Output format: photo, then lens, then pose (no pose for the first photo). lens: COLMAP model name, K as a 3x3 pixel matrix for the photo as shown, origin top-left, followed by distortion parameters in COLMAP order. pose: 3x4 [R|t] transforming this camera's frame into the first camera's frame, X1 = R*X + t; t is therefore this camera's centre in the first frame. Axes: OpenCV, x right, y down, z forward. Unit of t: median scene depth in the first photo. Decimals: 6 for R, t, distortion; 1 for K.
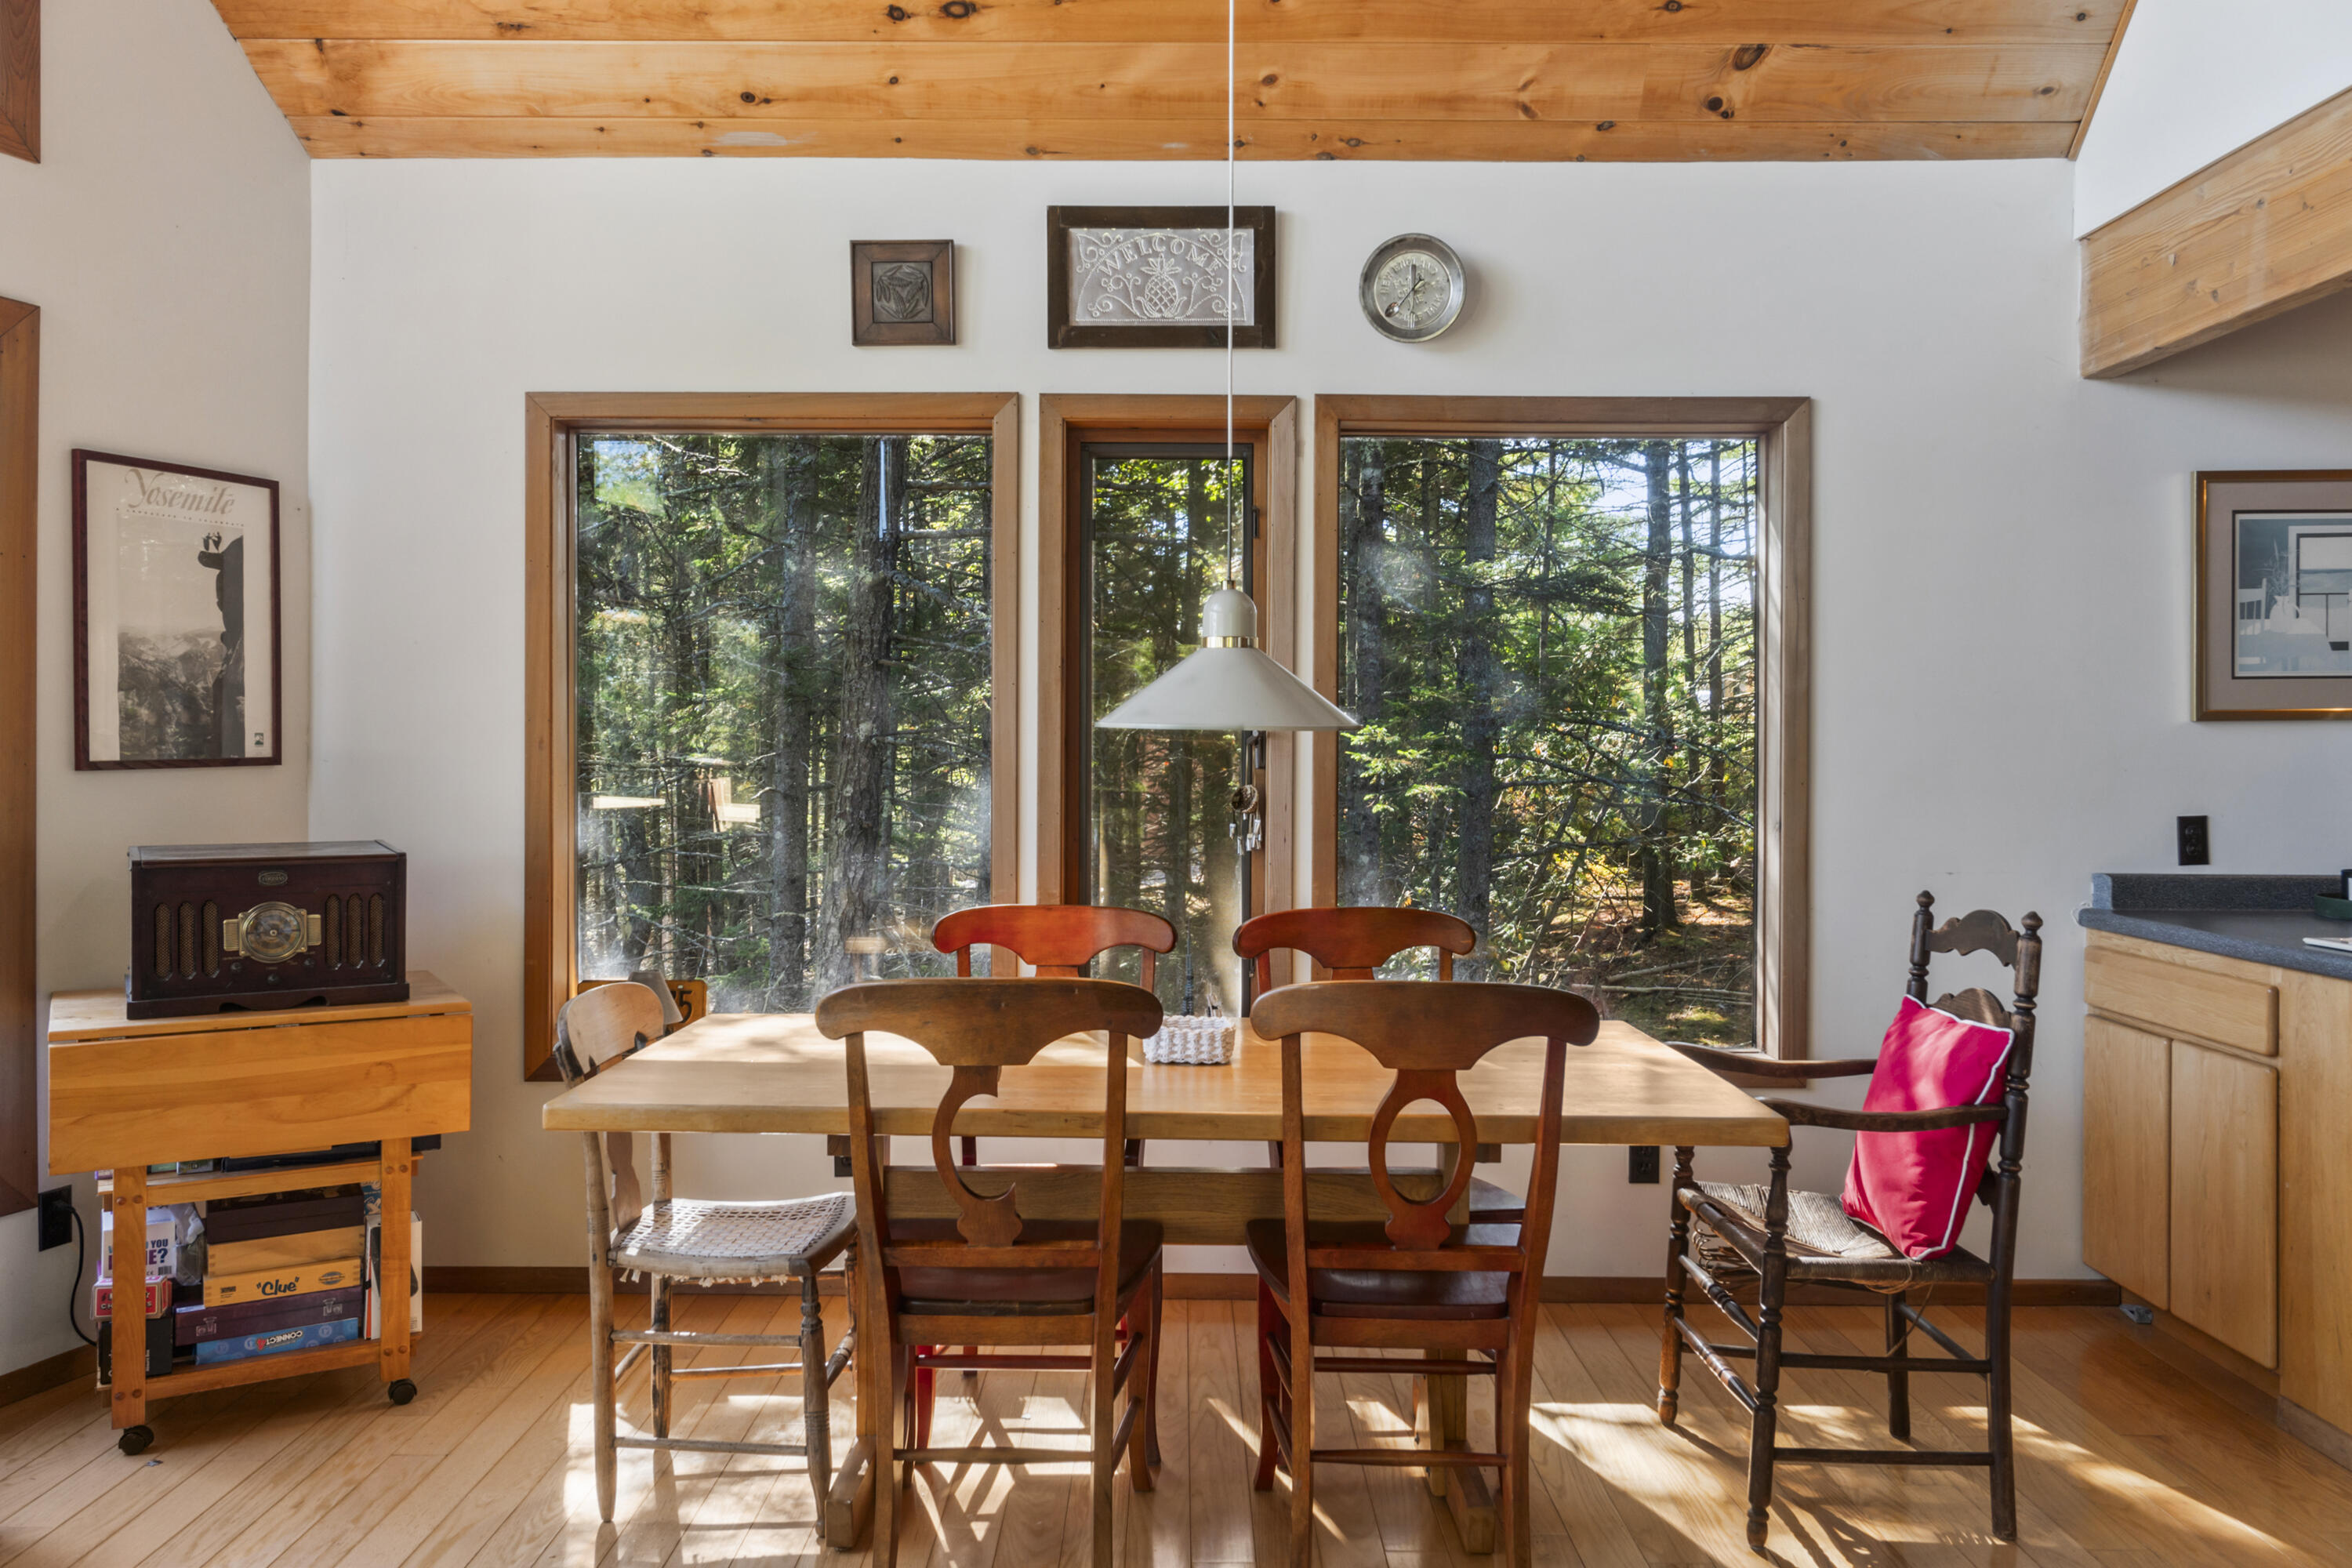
lens RADIAL K [[1725.8, 0, 1176.7], [0, 1725.8, 756.9], [0, 0, 1]] dist [-0.003606, 0.005888]
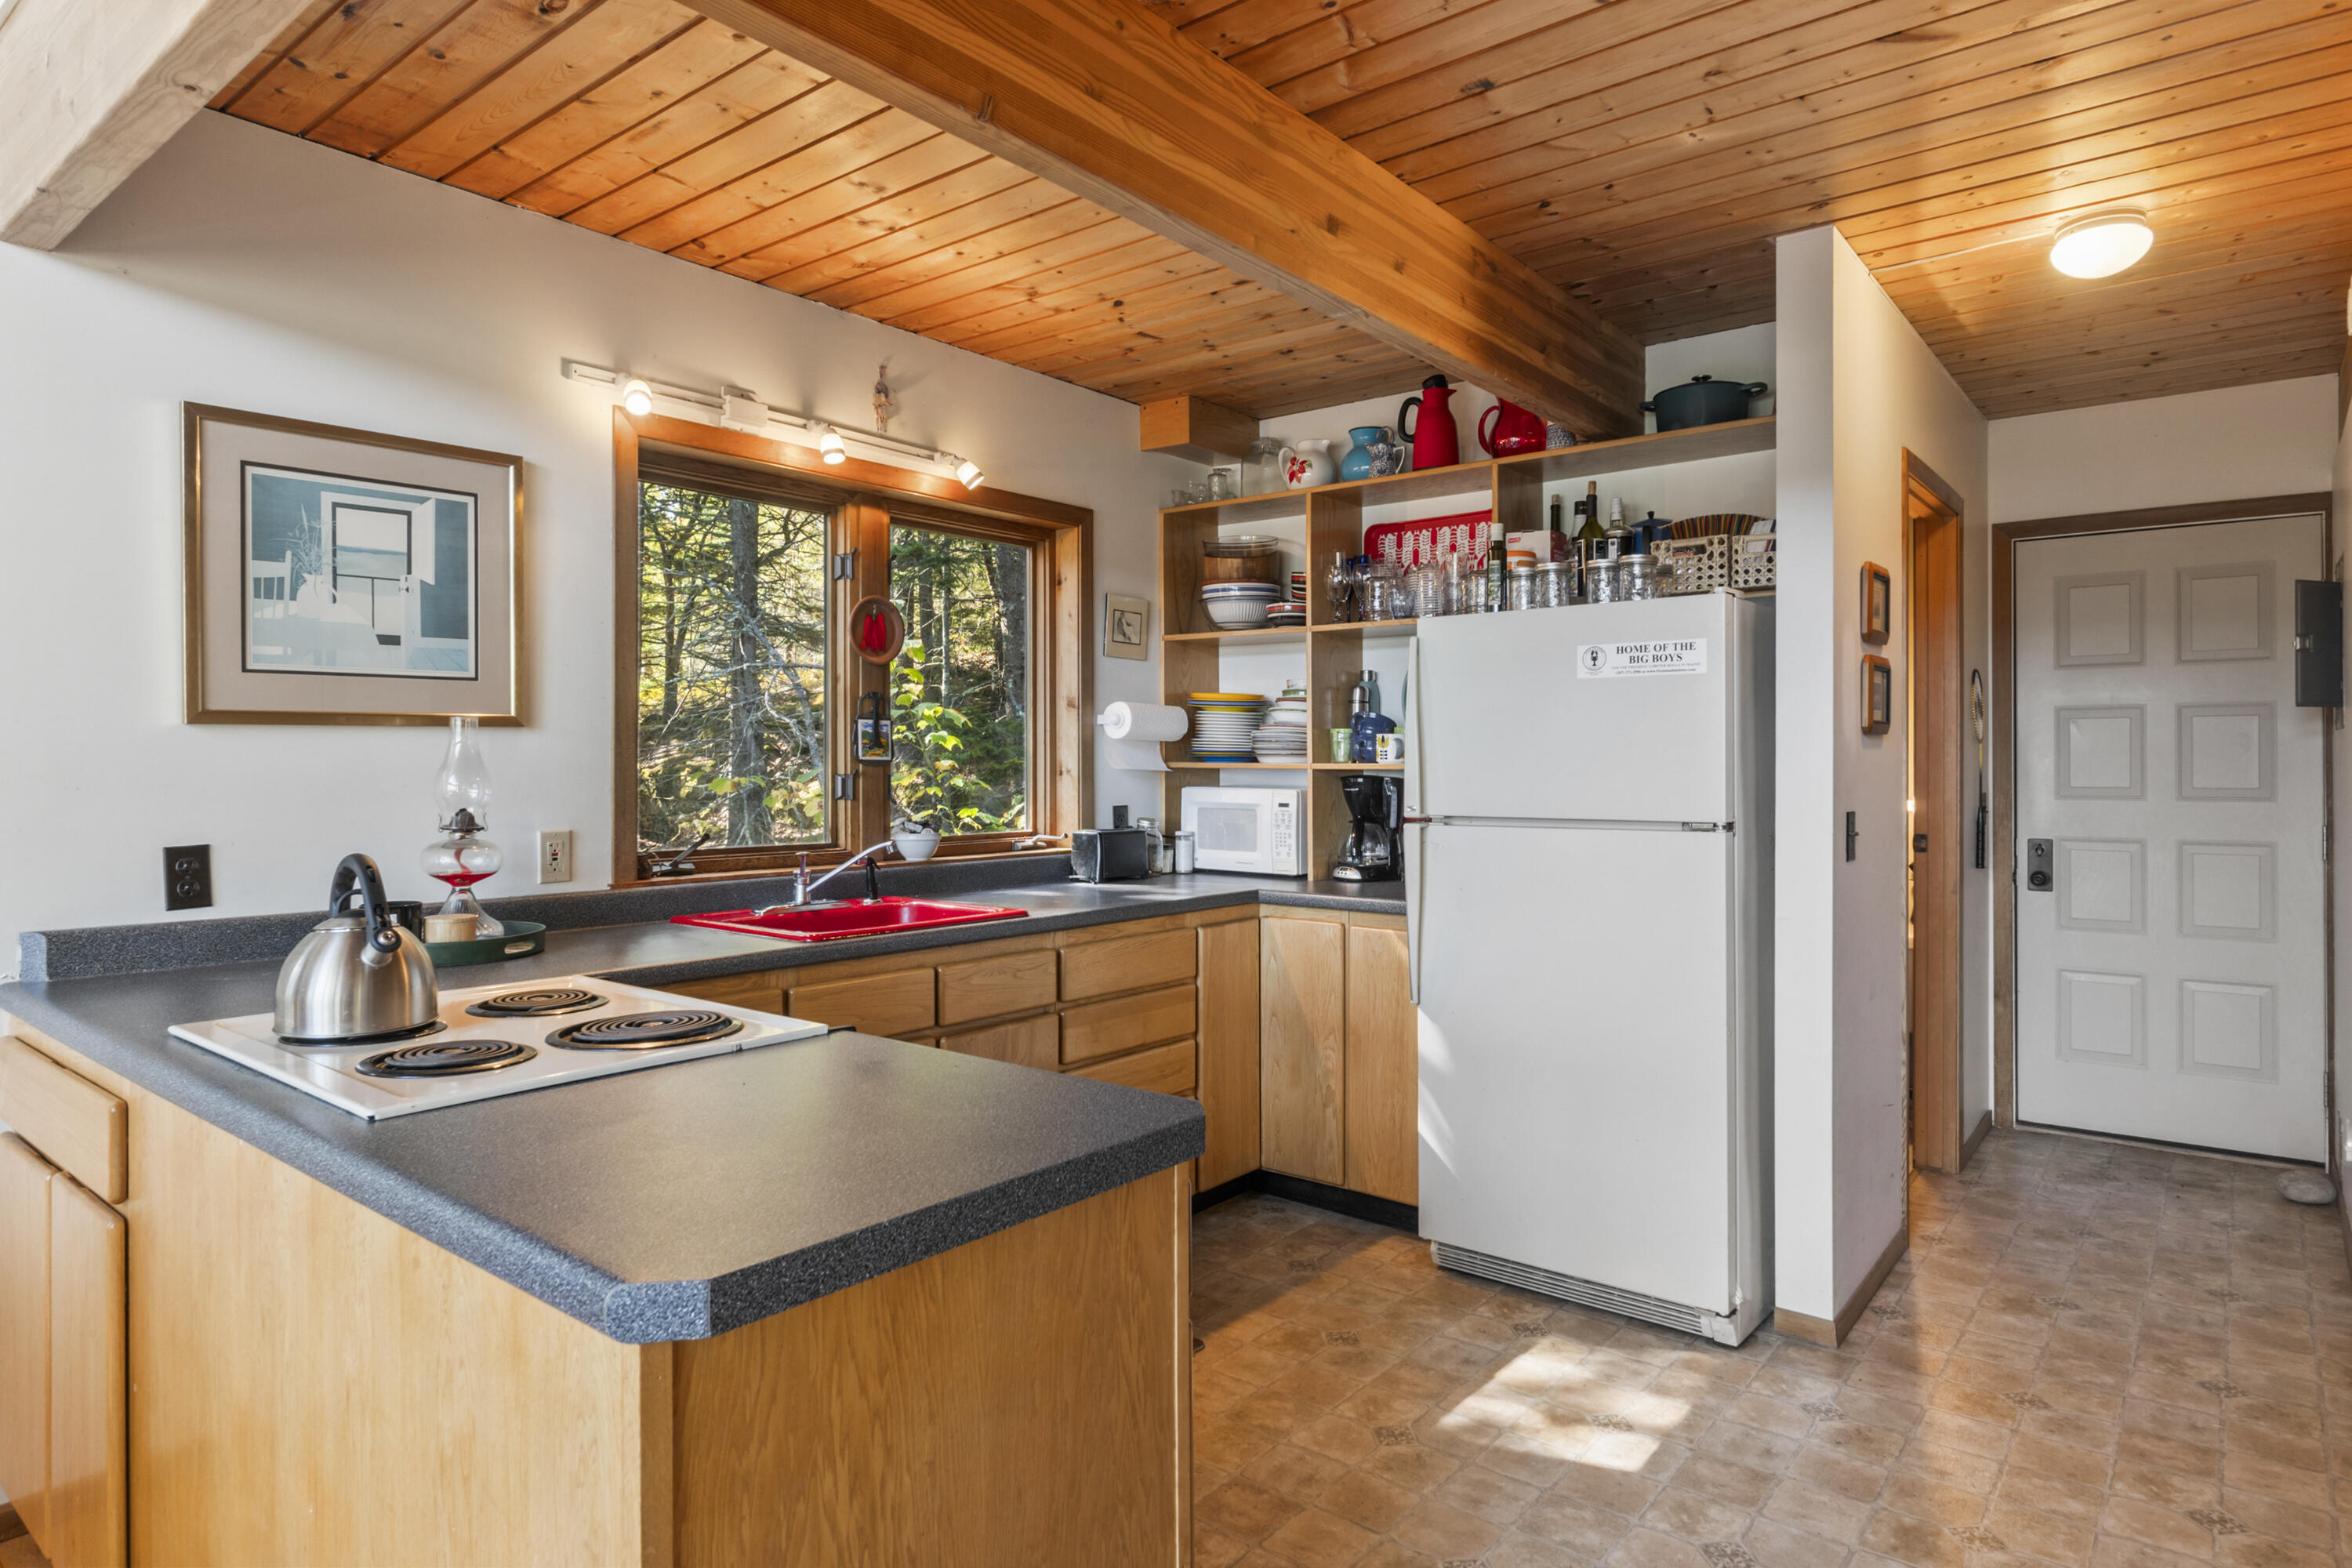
lens RADIAL K [[1339.2, 0, 1170.5], [0, 1339.2, 763.3], [0, 0, 1]] dist [-0.000120, 0.000337]
pose [[0.631577, -0.000736, 0.775313, 0.411556], [0.003624, 0.999991, -0.002003, -0.000094], [-0.775305, 0.004075, 0.631574, 0.282378]]
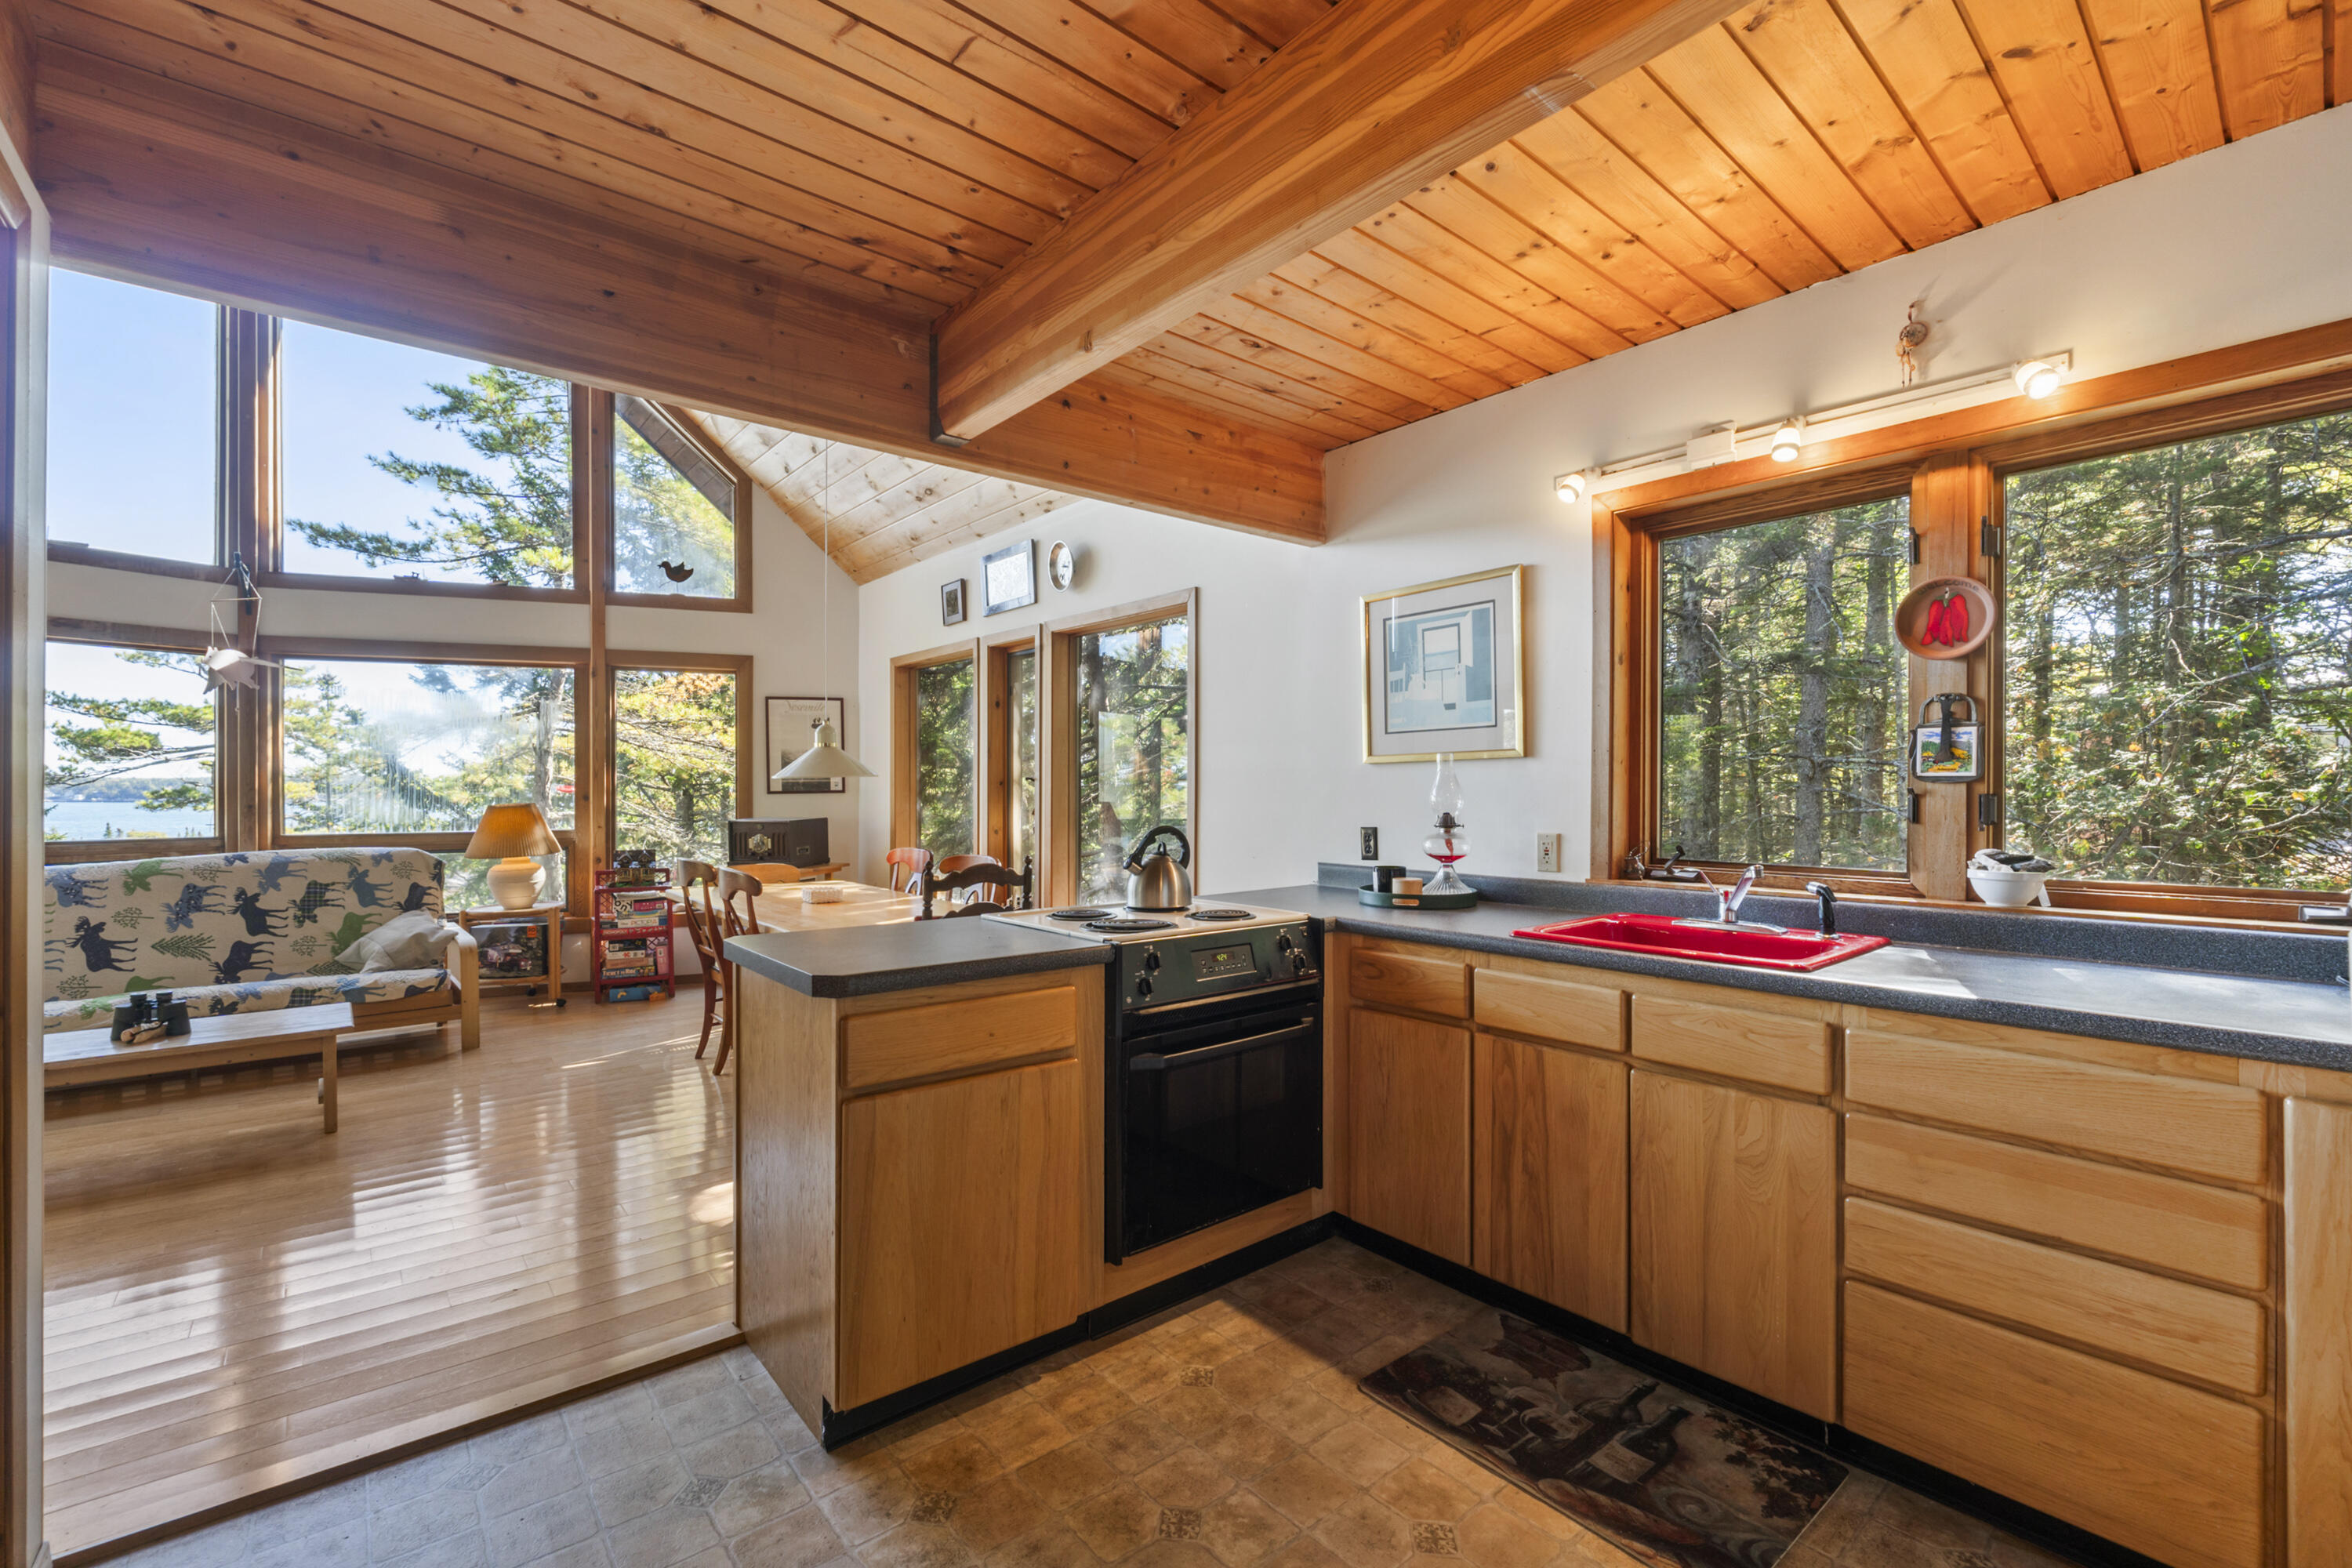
lens RADIAL K [[997.6, 0, 1175.3], [0, 997.6, 796.8], [0, 0, 1]] dist [-0.003010, -0.001001]
pose [[0.642201, 0.003309, -0.766529, 1.169926], [-0.002360, 0.999994, 0.002340, 0.006680], [0.766532, 0.000307, 0.642206, 0.327864]]
